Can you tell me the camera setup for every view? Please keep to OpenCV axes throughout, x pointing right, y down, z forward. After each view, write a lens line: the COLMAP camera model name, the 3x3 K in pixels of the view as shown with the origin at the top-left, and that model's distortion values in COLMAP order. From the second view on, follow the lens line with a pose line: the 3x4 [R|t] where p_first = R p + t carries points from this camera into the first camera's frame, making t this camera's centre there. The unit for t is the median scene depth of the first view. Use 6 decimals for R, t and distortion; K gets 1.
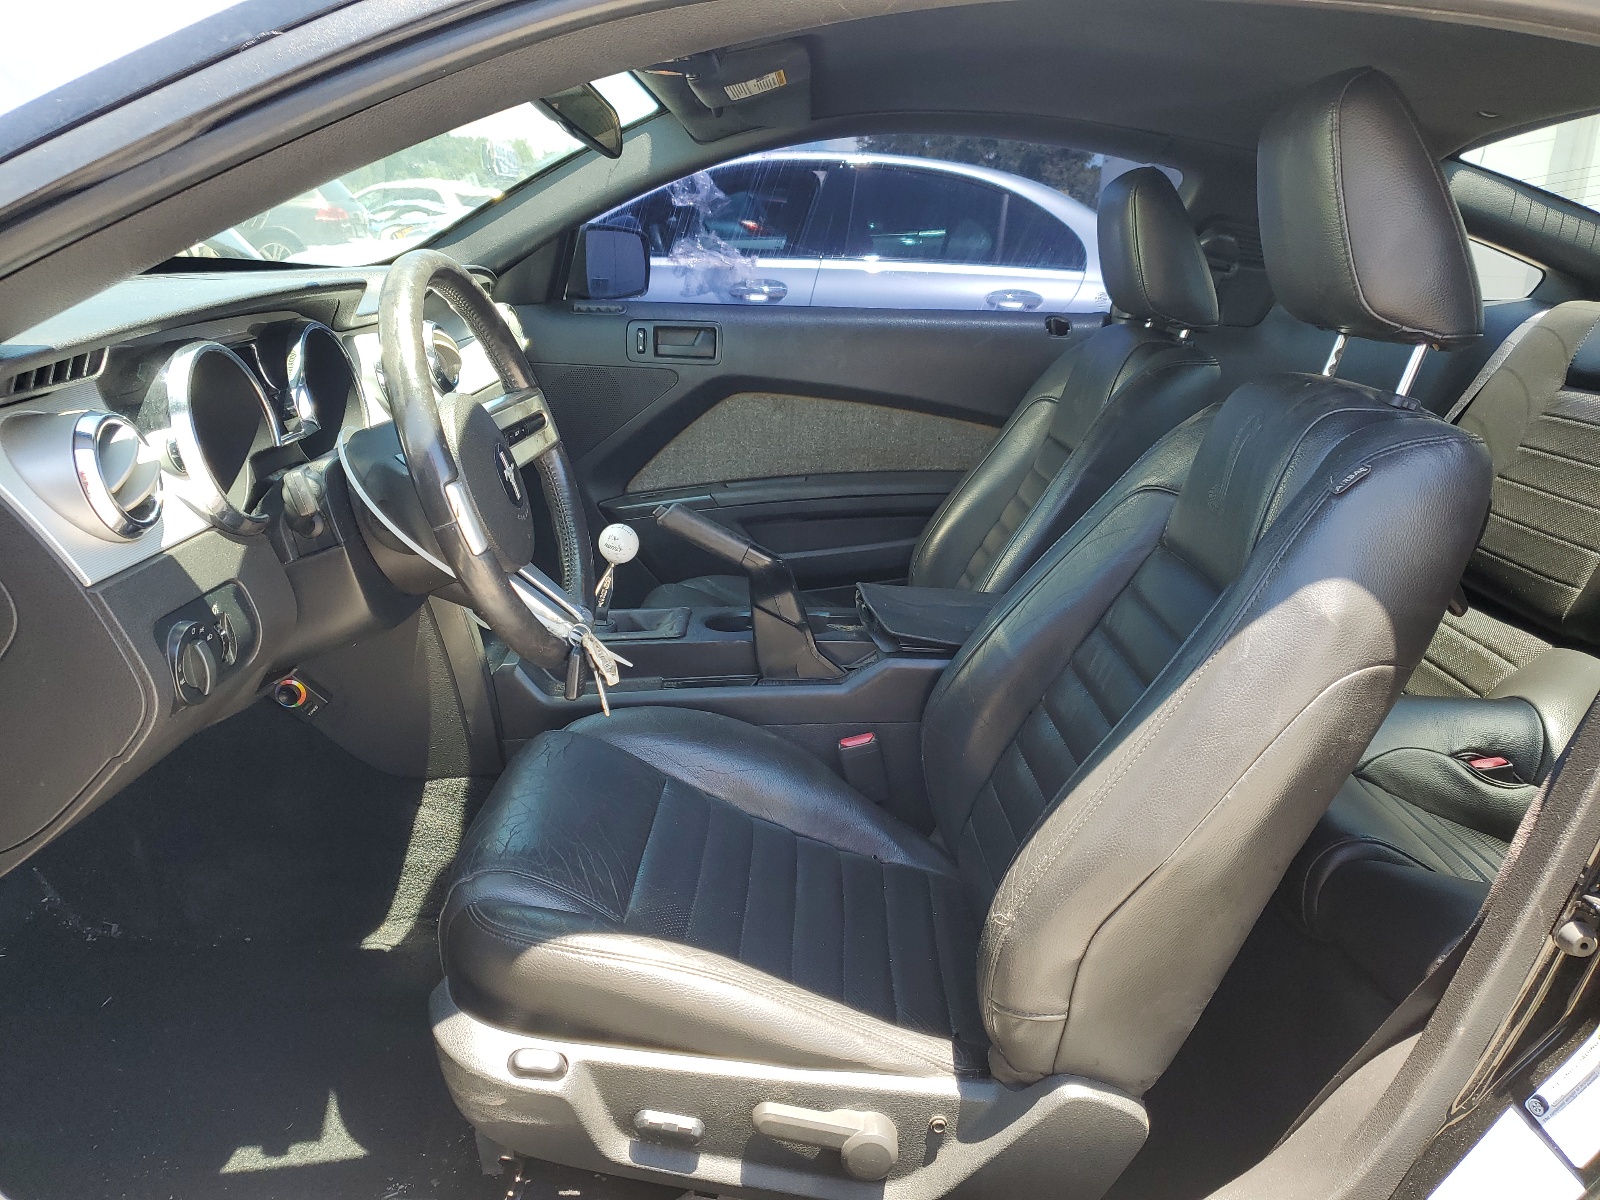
lens RADIAL K [[1221.1, 0, 800.0], [0, 1221.1, 600.0], [0, 0, 1]] dist [0.003381, 0.001617]
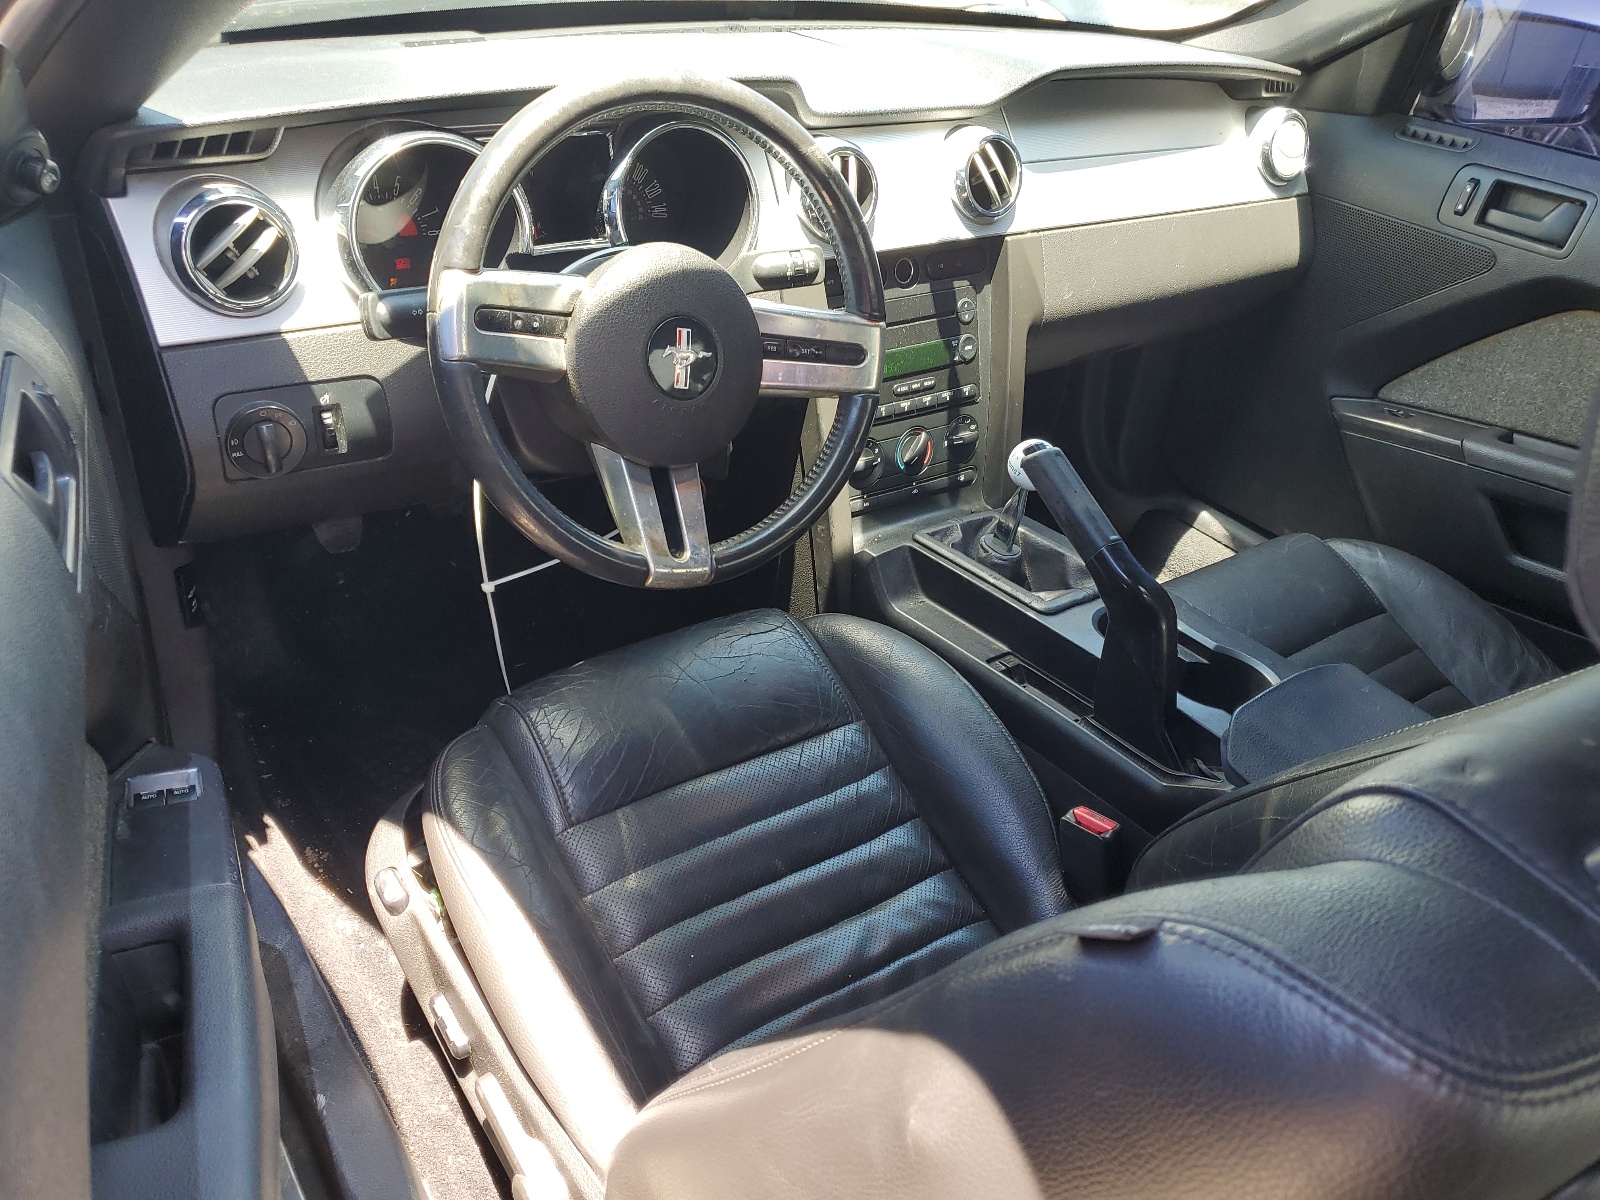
lens RADIAL K [[1221.1, 0, 800.0], [0, 1221.1, 600.0], [0, 0, 1]] dist [0.003381, 0.001617]
pose [[0.577229, 0.452390, -0.679816, 0.226629], [-0.297540, 0.891803, 0.340819, -0.132074], [0.760445, 0.005542, 0.649378, 0.262324]]
